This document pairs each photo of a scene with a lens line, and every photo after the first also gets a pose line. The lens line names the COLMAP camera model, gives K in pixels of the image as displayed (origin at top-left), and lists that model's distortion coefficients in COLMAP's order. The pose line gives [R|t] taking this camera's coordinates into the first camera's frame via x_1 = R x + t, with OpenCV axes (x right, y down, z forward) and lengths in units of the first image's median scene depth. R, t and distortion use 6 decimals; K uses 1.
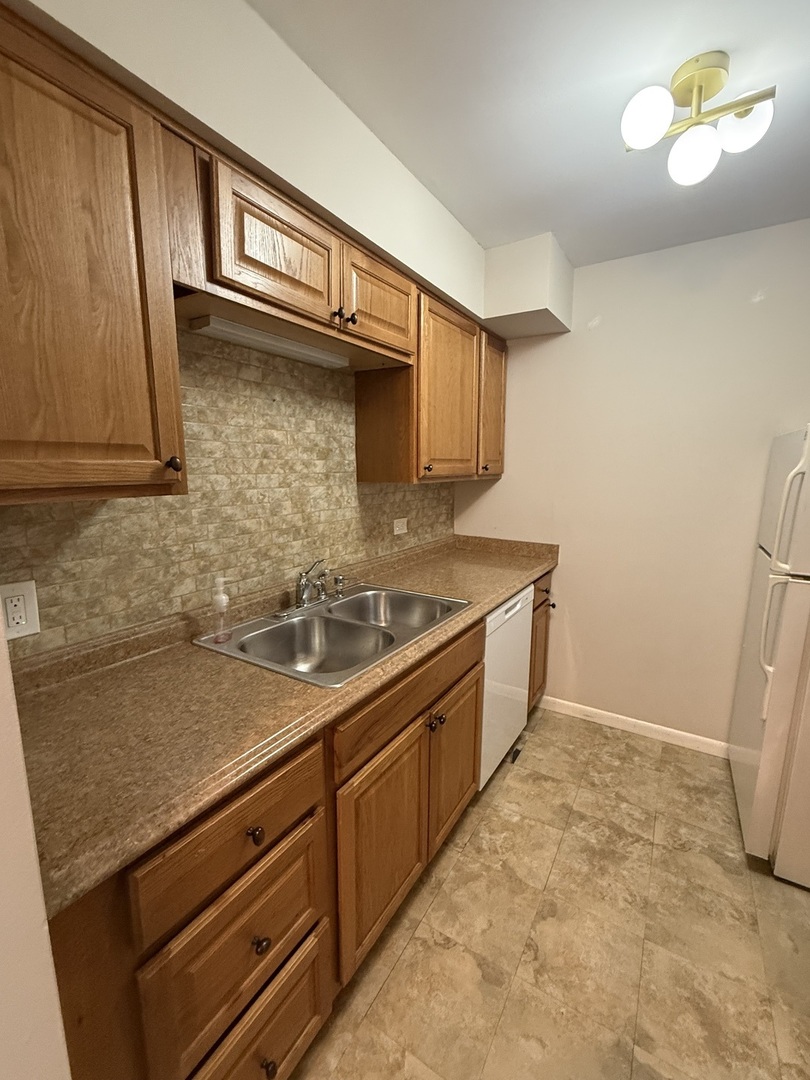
lens RADIAL K [[462.0, 0, 406.0], [0, 462.0, 539.0], [0, 0, 1]] dist [-0.000804, 0.000070]
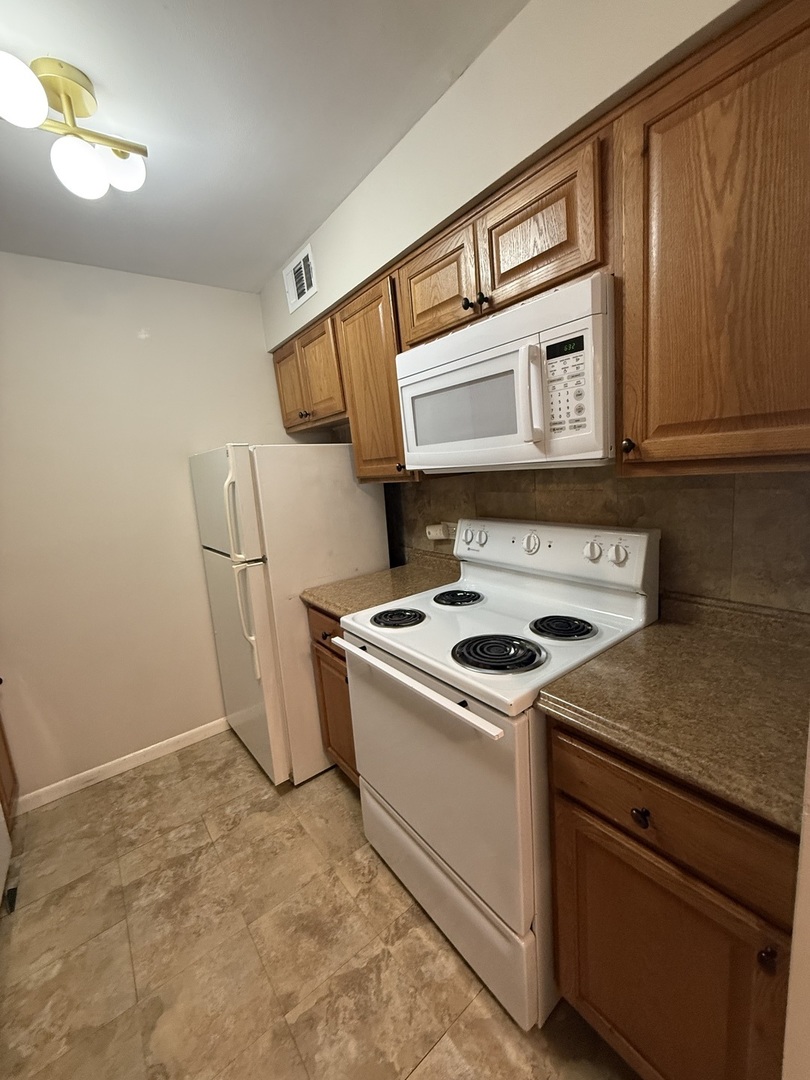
lens RADIAL K [[430.9, 0, 406.9], [0, 430.9, 536.5], [0, 0, 1]] dist [-0.001641, 0.000391]
pose [[0.353067, -0.183574, 0.917412, -0.076291], [0.228602, 0.967768, 0.105672, -0.012203], [-0.907240, 0.172413, 0.383652, 0.113726]]
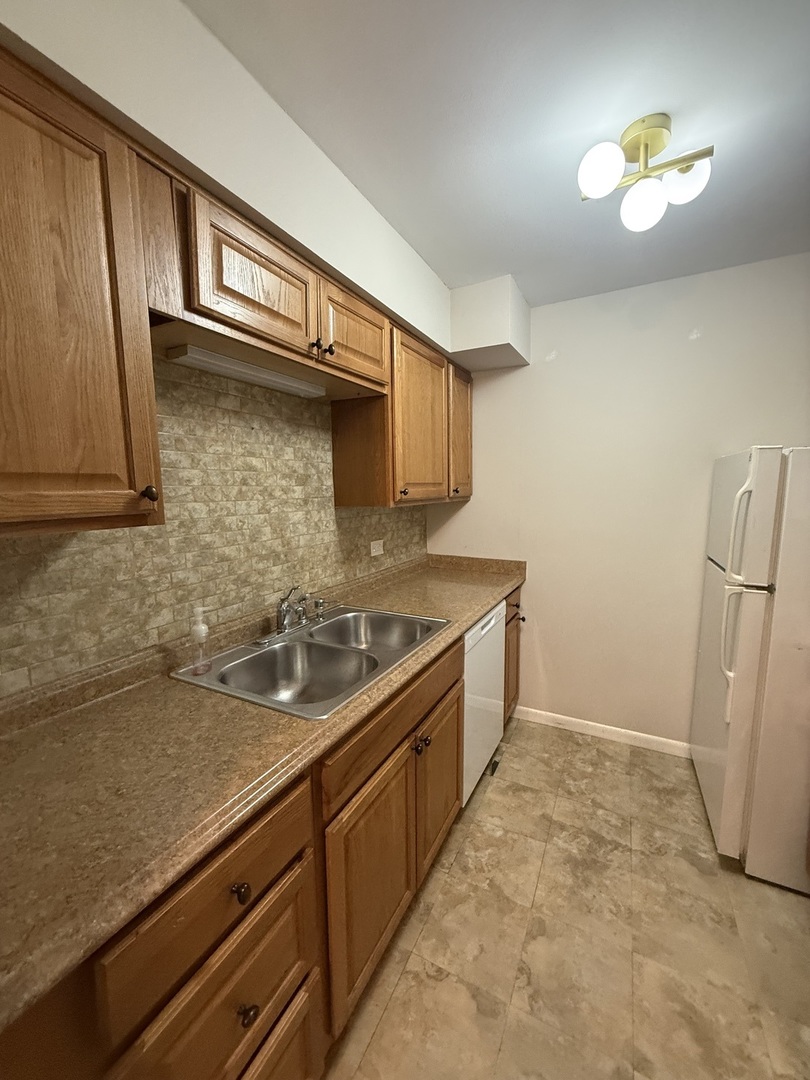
lens RADIAL K [[430.9, 0, 405.8], [0, 430.9, 536.3], [0, 0, 1]] dist [-0.001641, 0.000391]
pose [[0.997314, -0.023220, 0.069471, -0.019310], [0.026450, 0.998594, -0.045940, -0.010162], [-0.068307, 0.047654, 0.996526, 0.041643]]
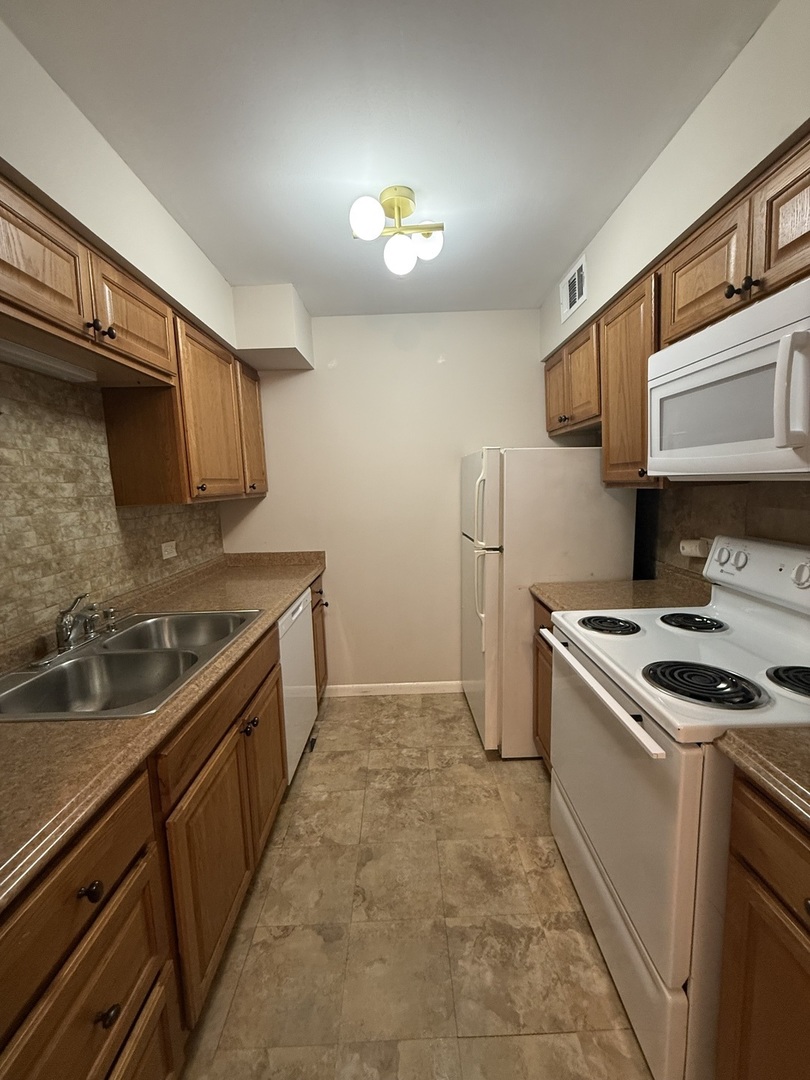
lens RADIAL K [[430.9, 0, 406.4], [0, 430.9, 536.4], [0, 0, 1]] dist [-0.001641, 0.000391]
pose [[0.845542, -0.096774, 0.525065, -0.086611], [0.120856, 0.992601, -0.011675, 0.020385], [-0.520050, 0.073329, 0.850982, -0.035461]]
